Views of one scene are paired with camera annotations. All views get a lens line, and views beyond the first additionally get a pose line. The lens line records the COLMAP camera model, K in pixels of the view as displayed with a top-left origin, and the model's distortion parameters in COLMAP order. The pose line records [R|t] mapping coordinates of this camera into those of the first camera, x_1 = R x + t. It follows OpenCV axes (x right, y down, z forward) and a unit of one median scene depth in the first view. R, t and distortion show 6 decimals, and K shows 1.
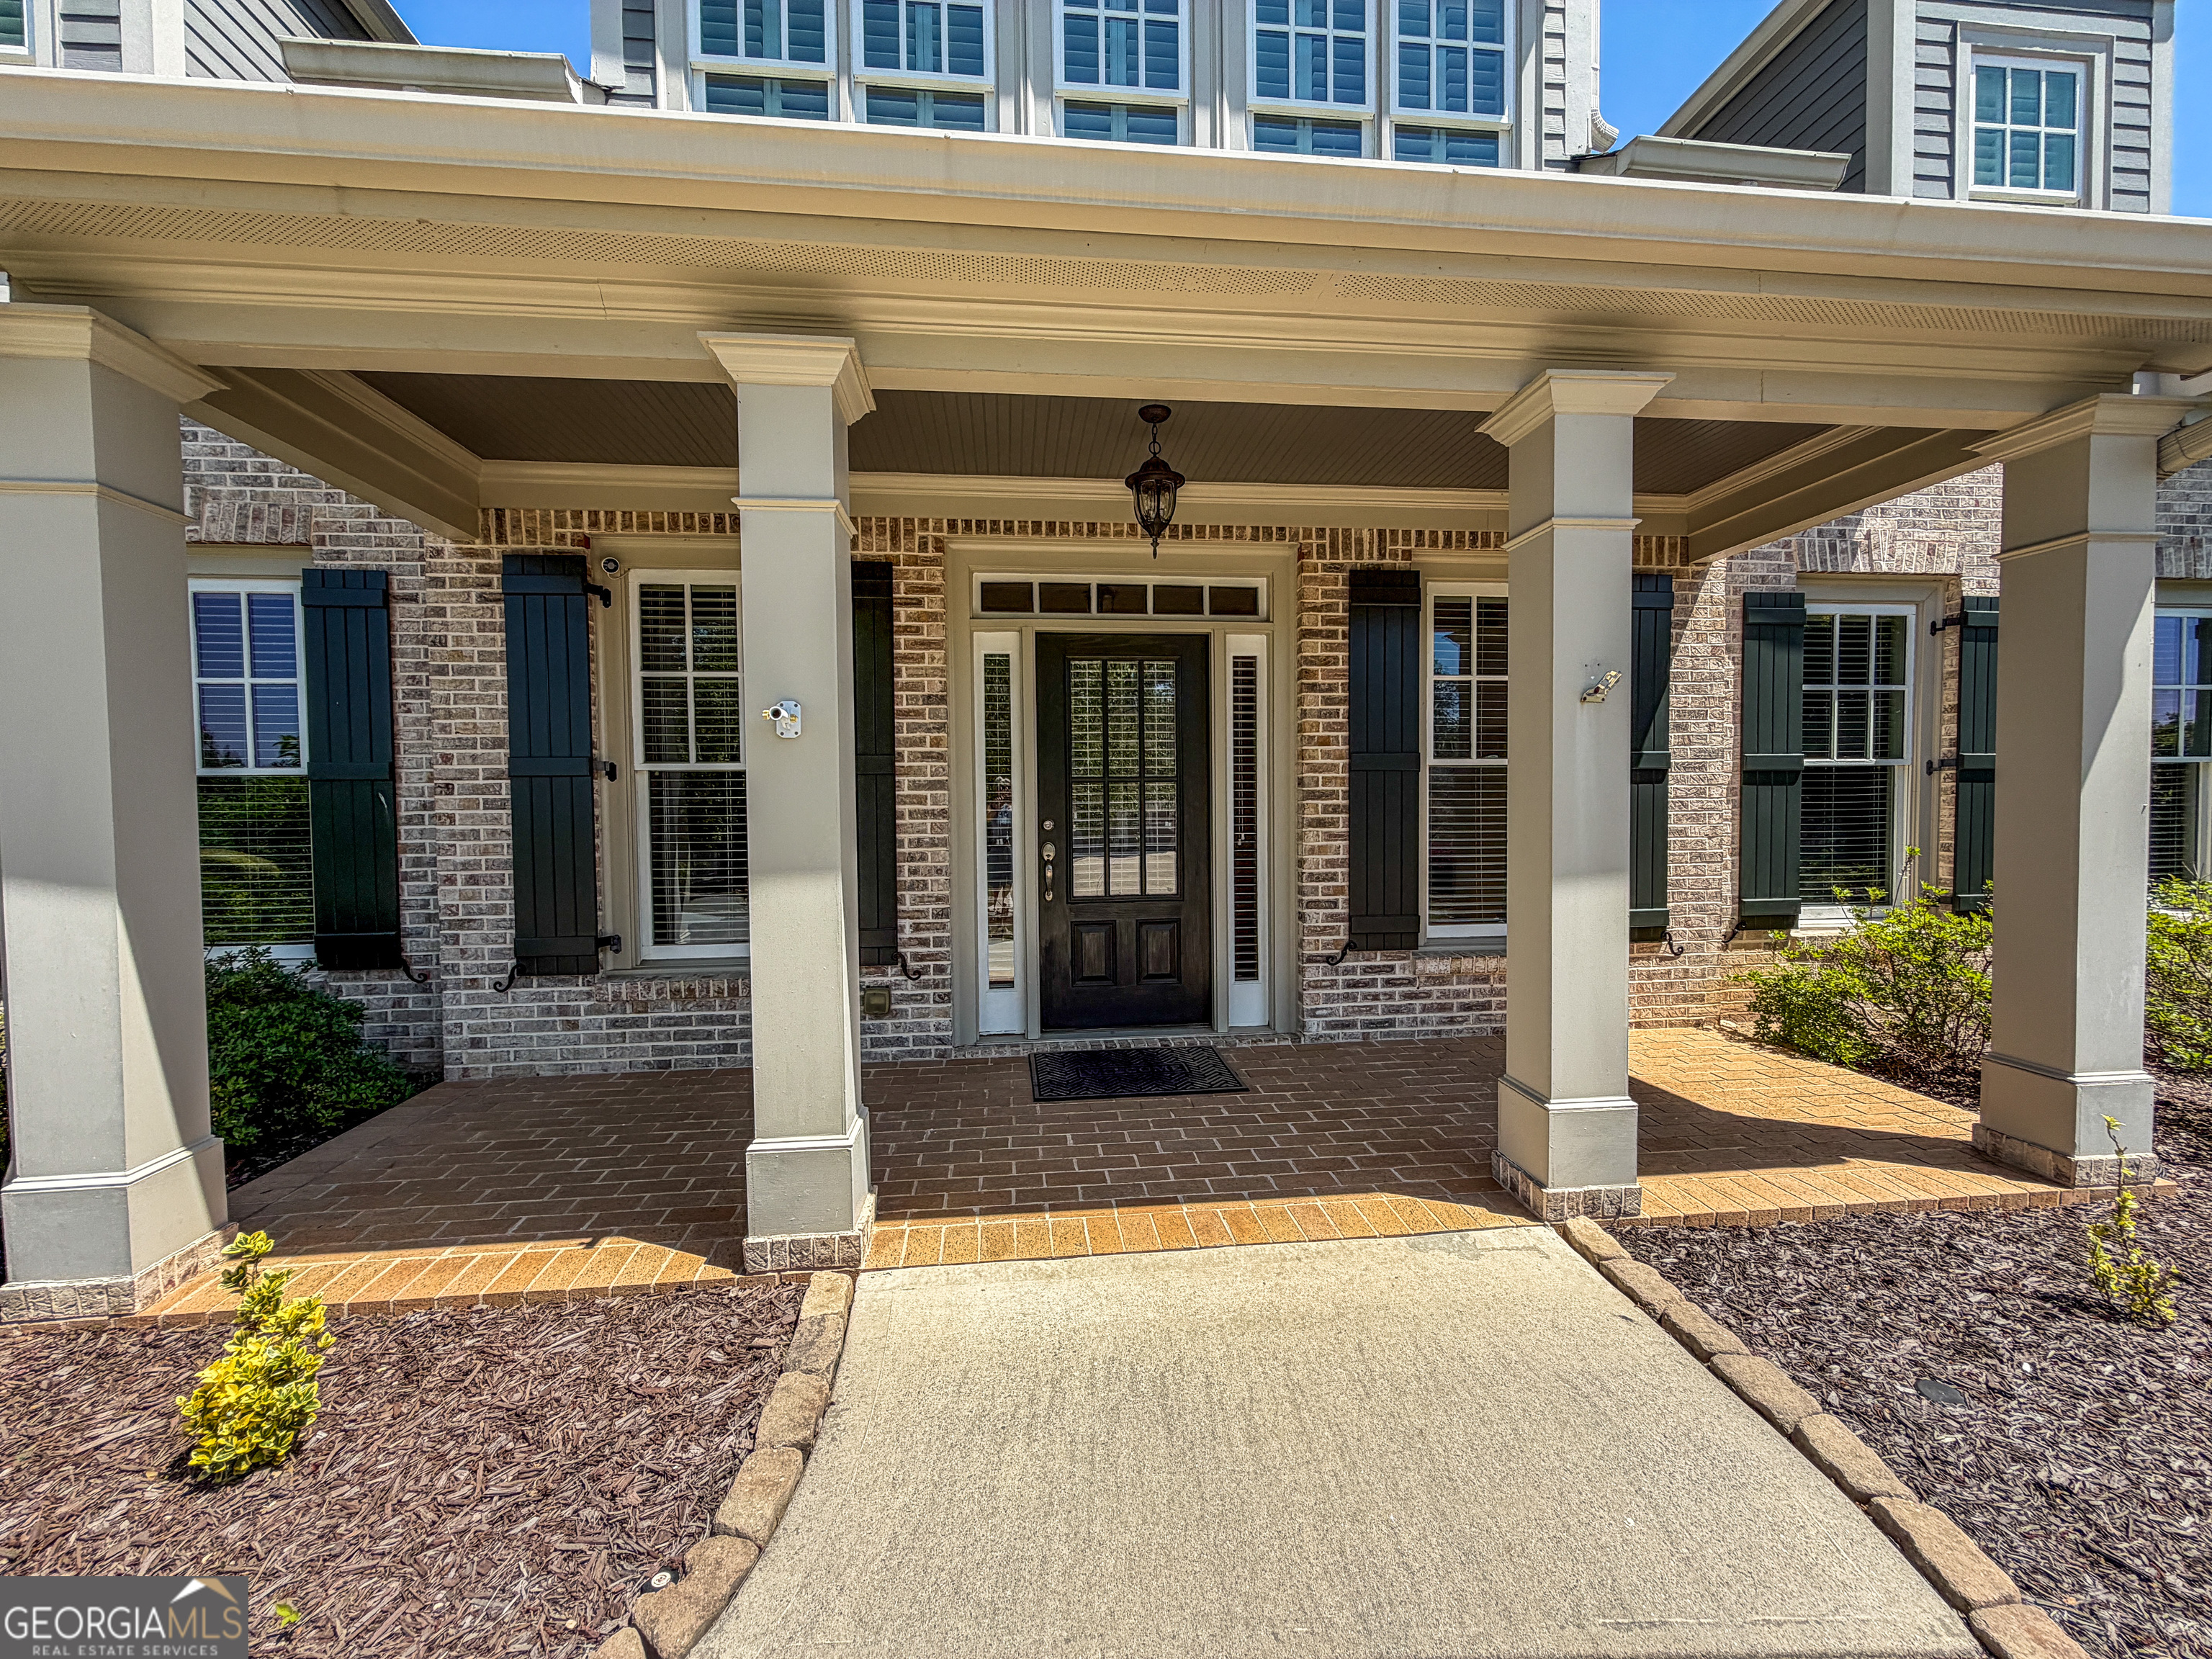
lens RADIAL K [[883.0, 0, 1094.3], [0, 883.0, 831.1], [0, 0, 1]] dist [0.003617, -0.000646]
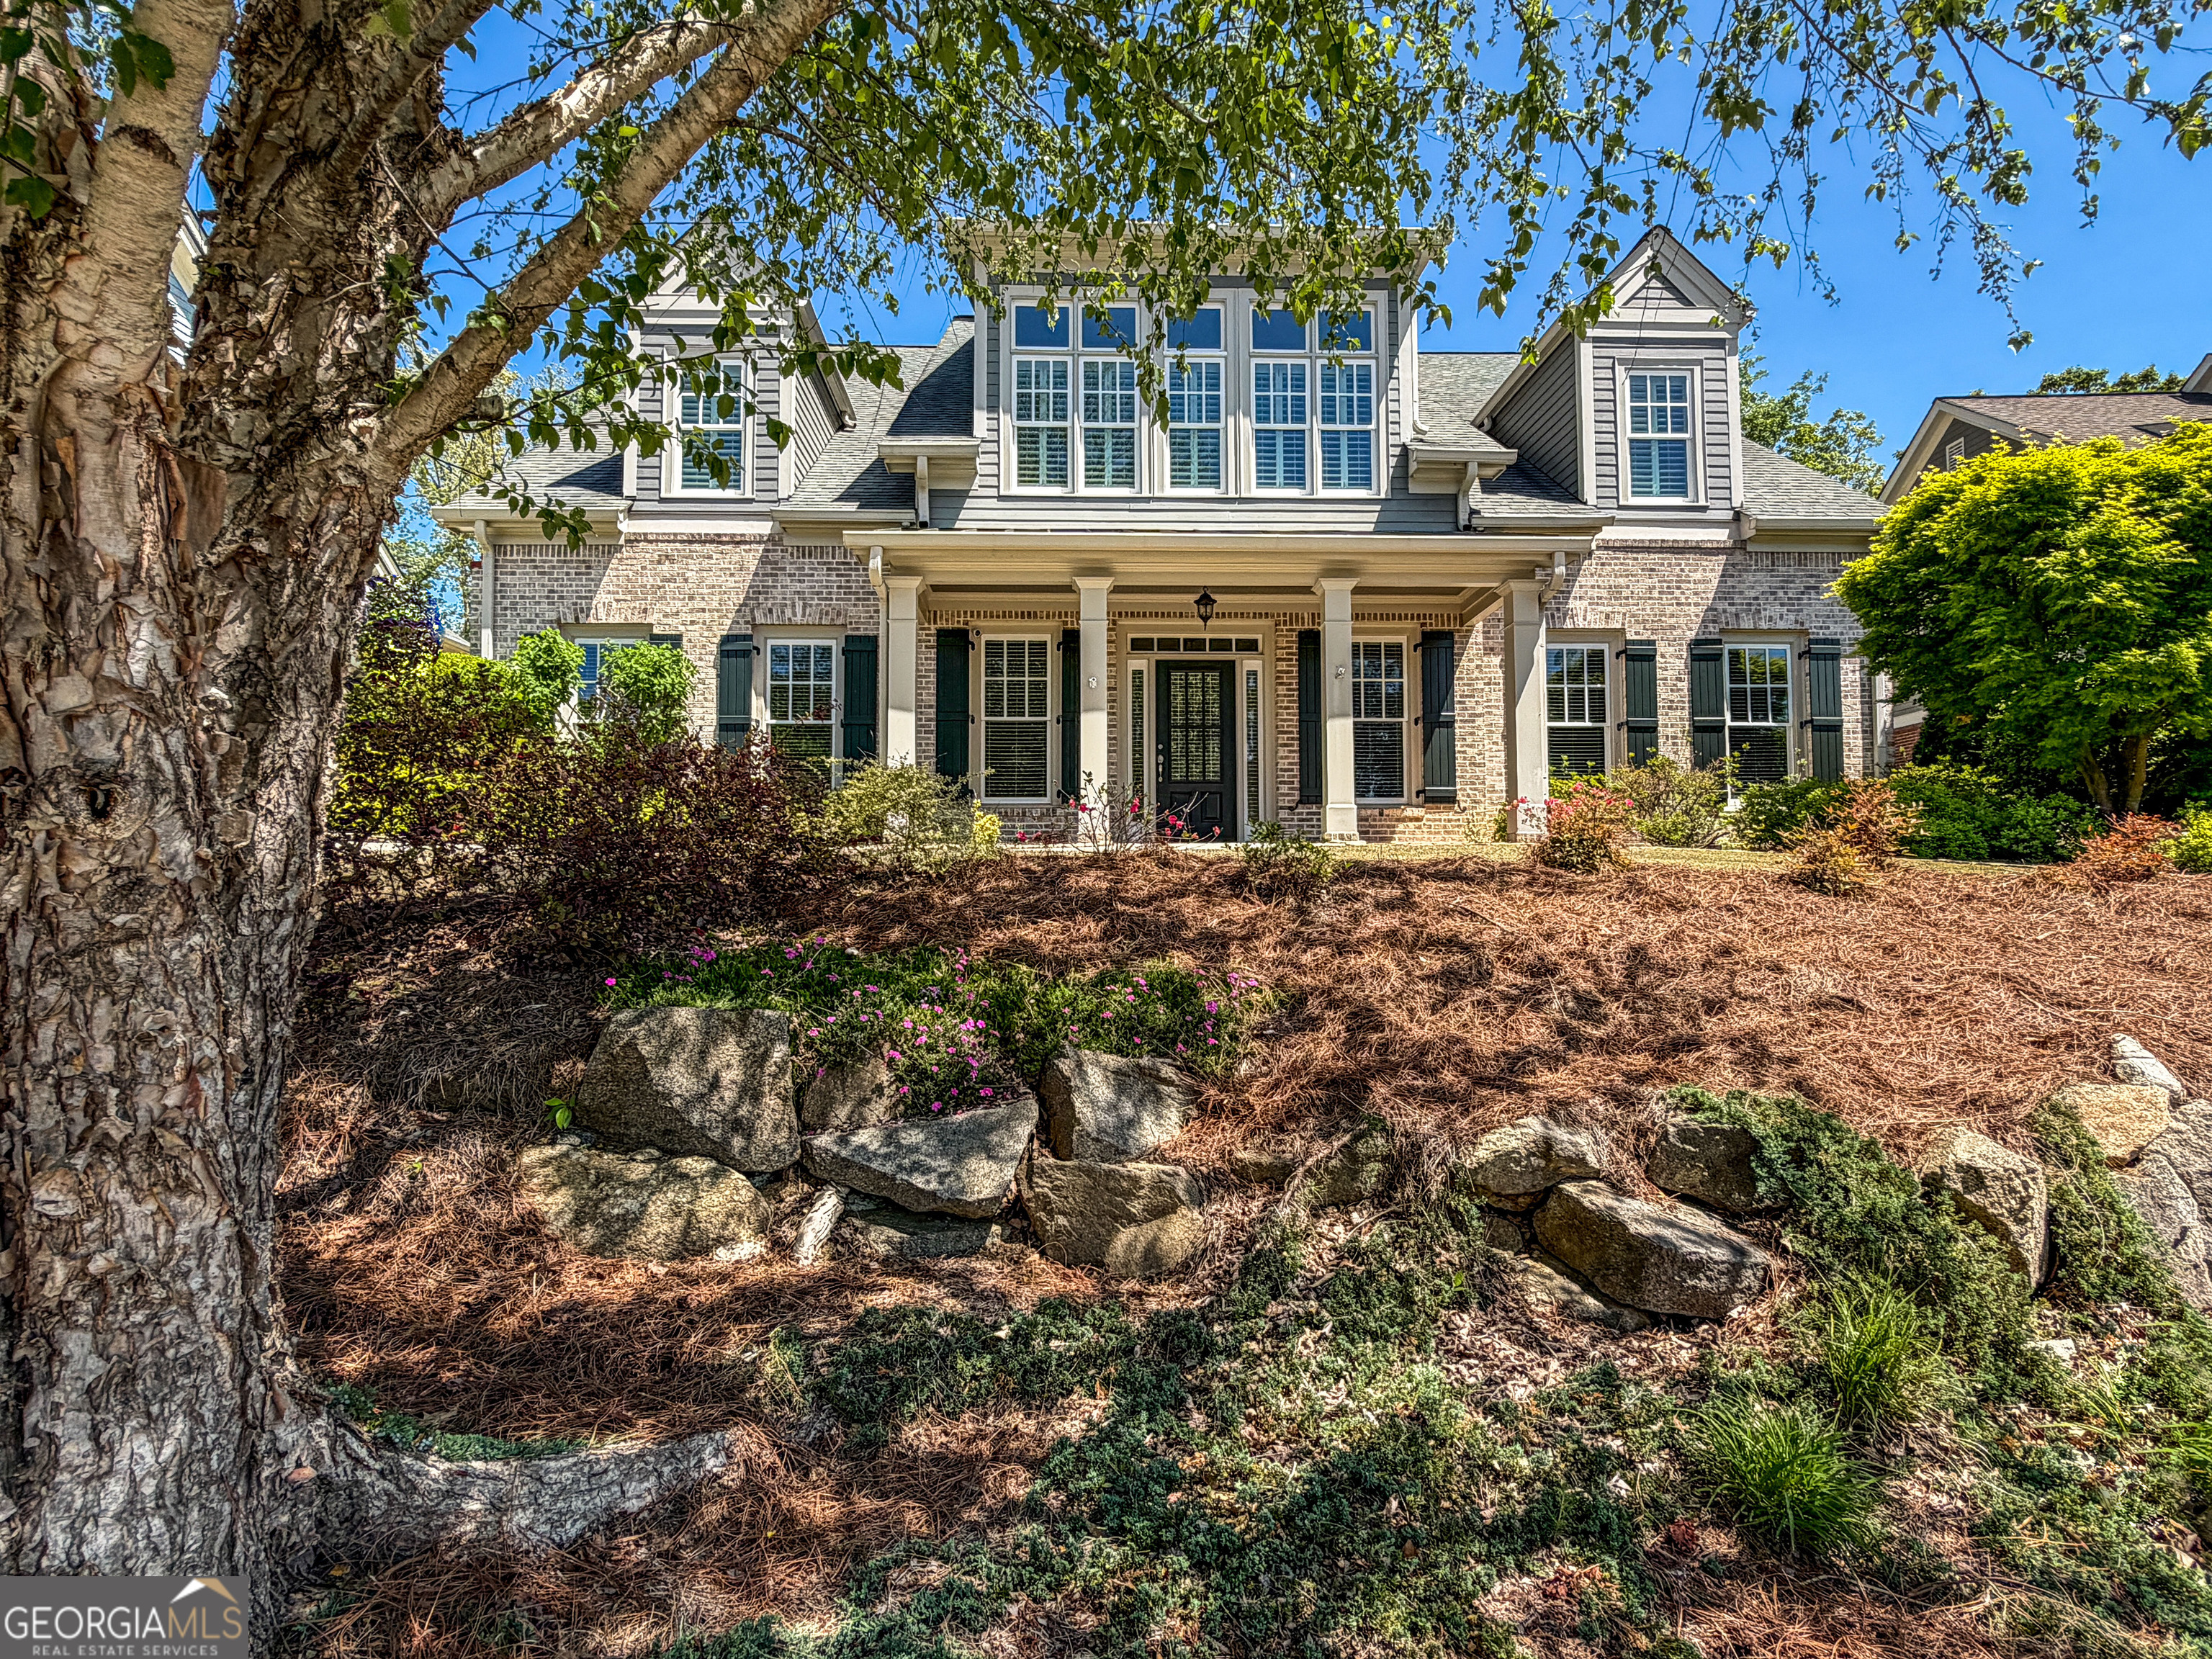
lens RADIAL K [[1247.1, 0, 1103.6], [0, 1247.1, 821.5], [0, 0, 1]] dist [0.001299, 0.000881]
pose [[0.997806, 0.002981, -0.066144, 0.012320], [-0.009091, 0.995693, -0.092264, 0.465207], [0.065585, 0.092663, 0.993535, -2.063256]]
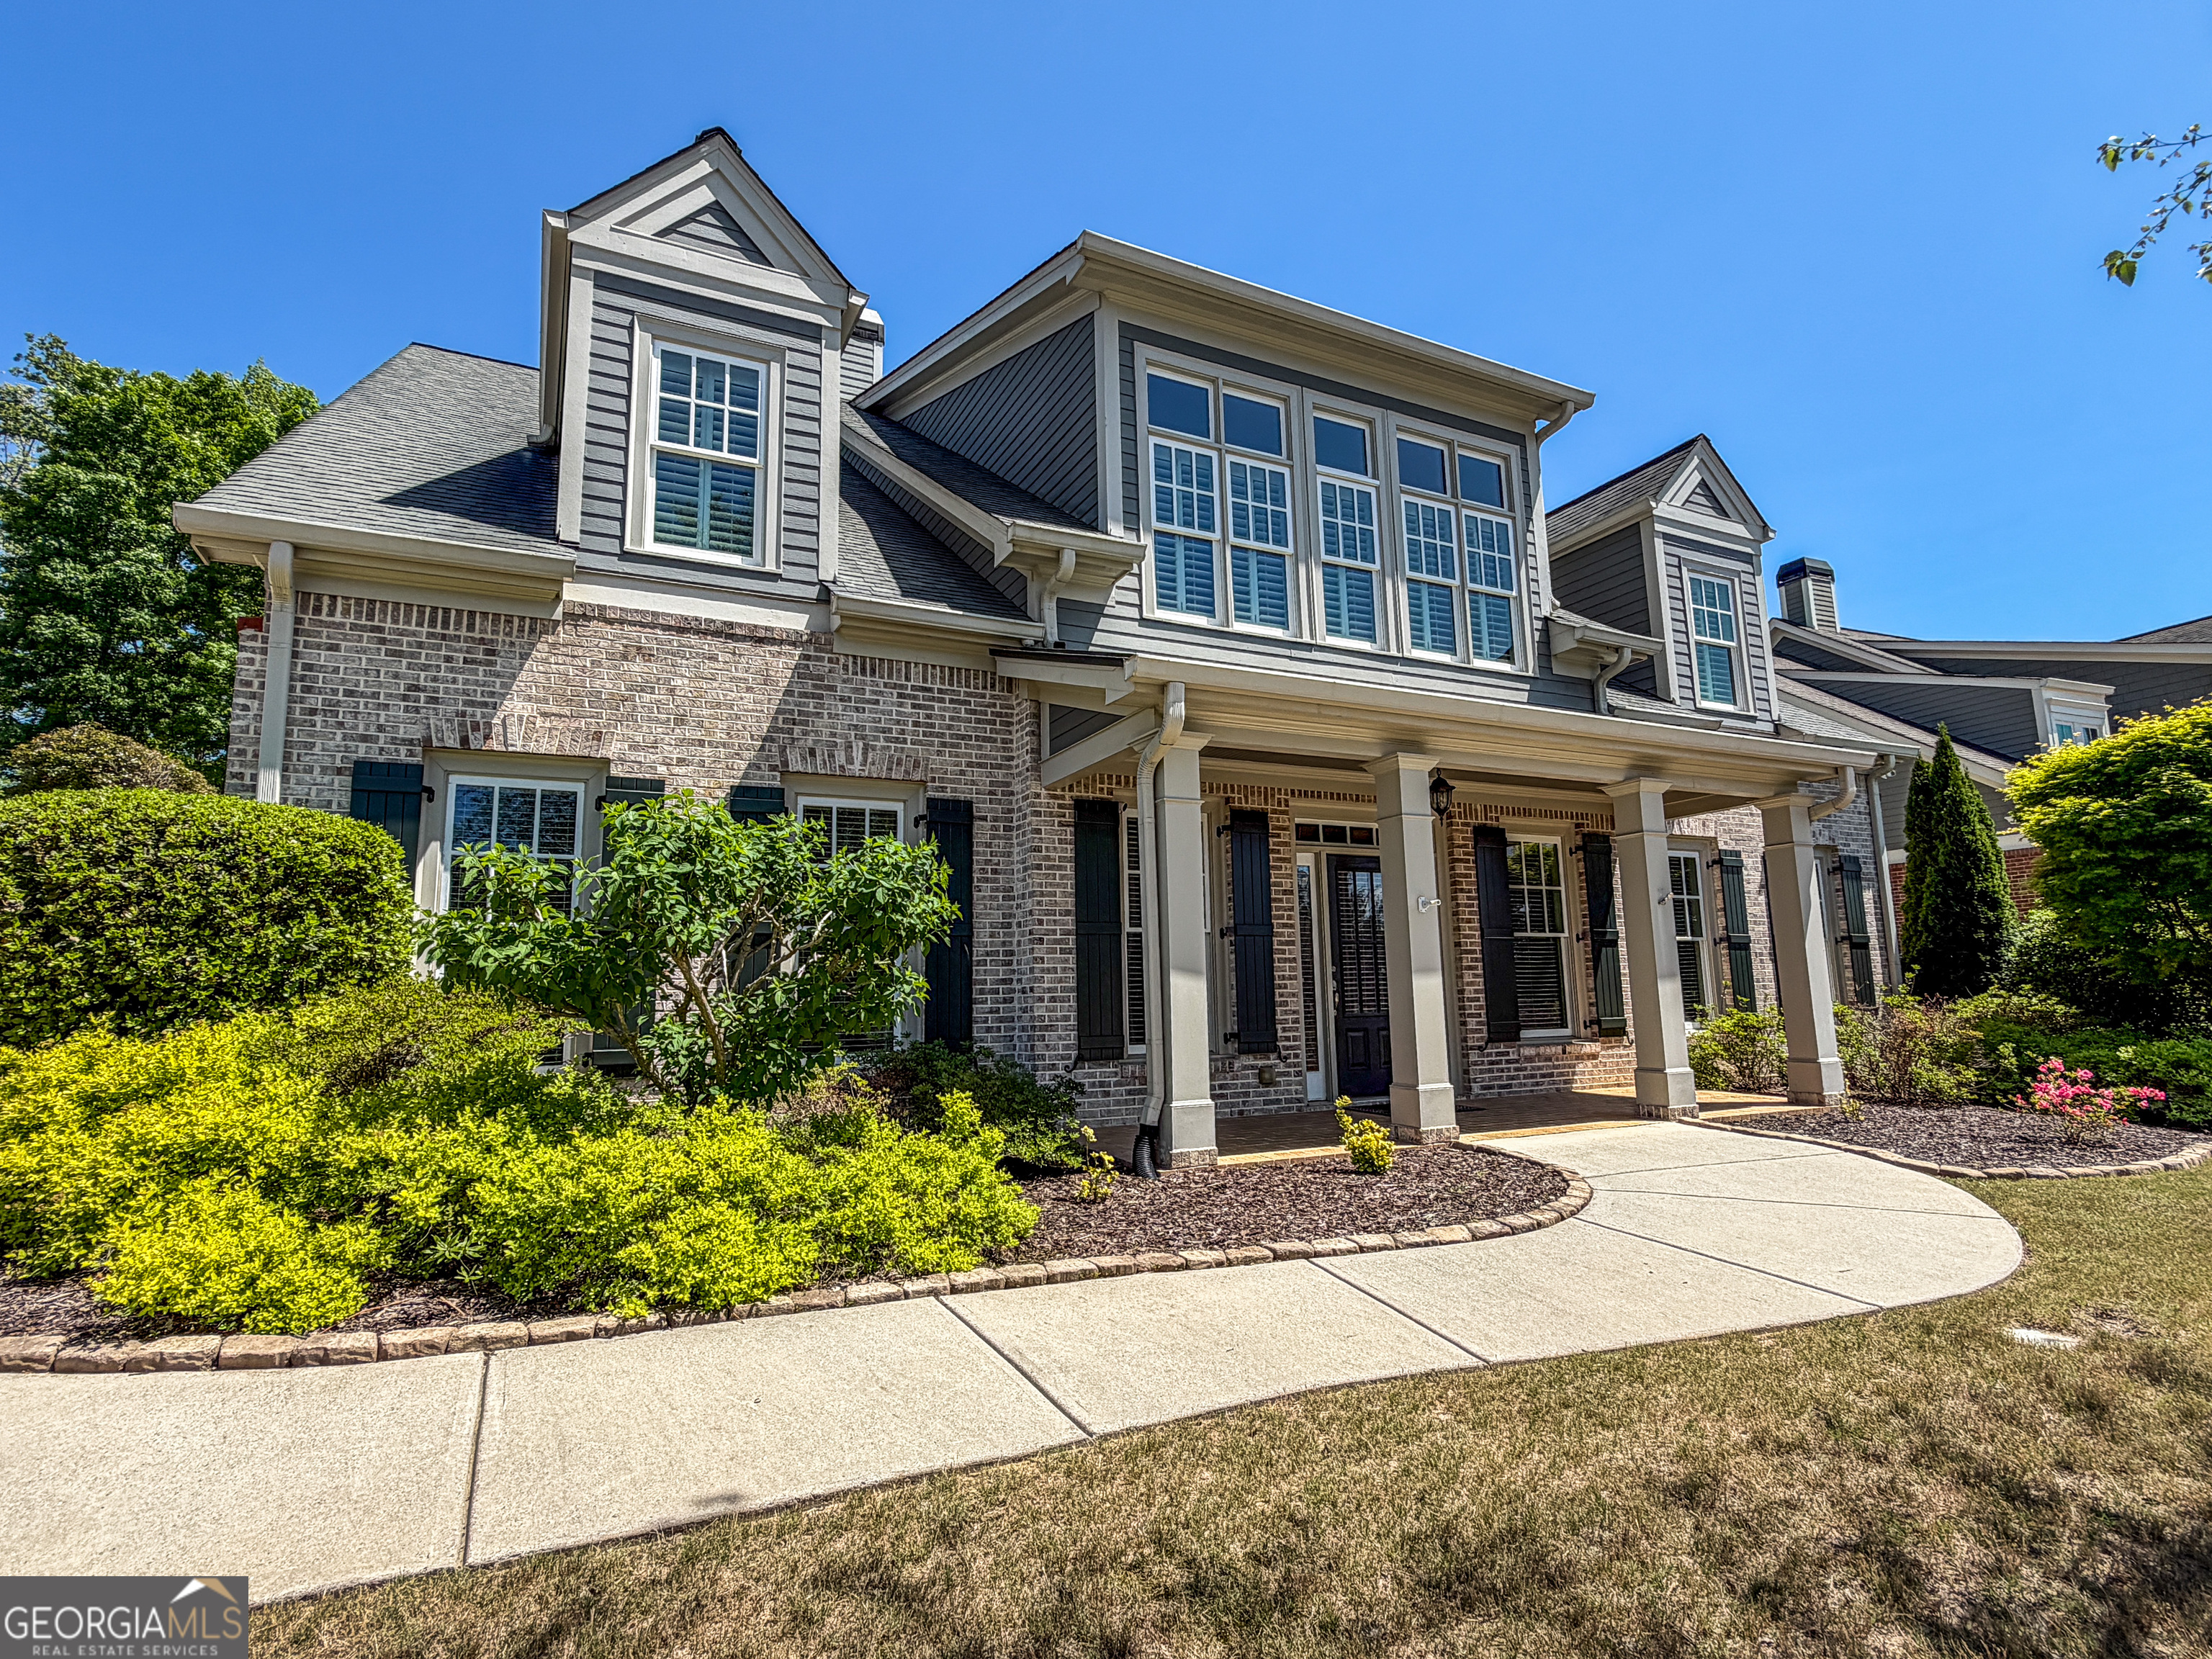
lens RADIAL K [[1132.6, 0, 1107.5], [0, 1132.6, 825.0], [0, 0, 1]] dist [0.008594, -0.000751]
pose [[0.936319, 0.046330, 0.348080, -1.203435], [0.021000, 0.982096, -0.187209, 0.117692], [-0.350522, 0.182597, 0.918582, -0.852099]]
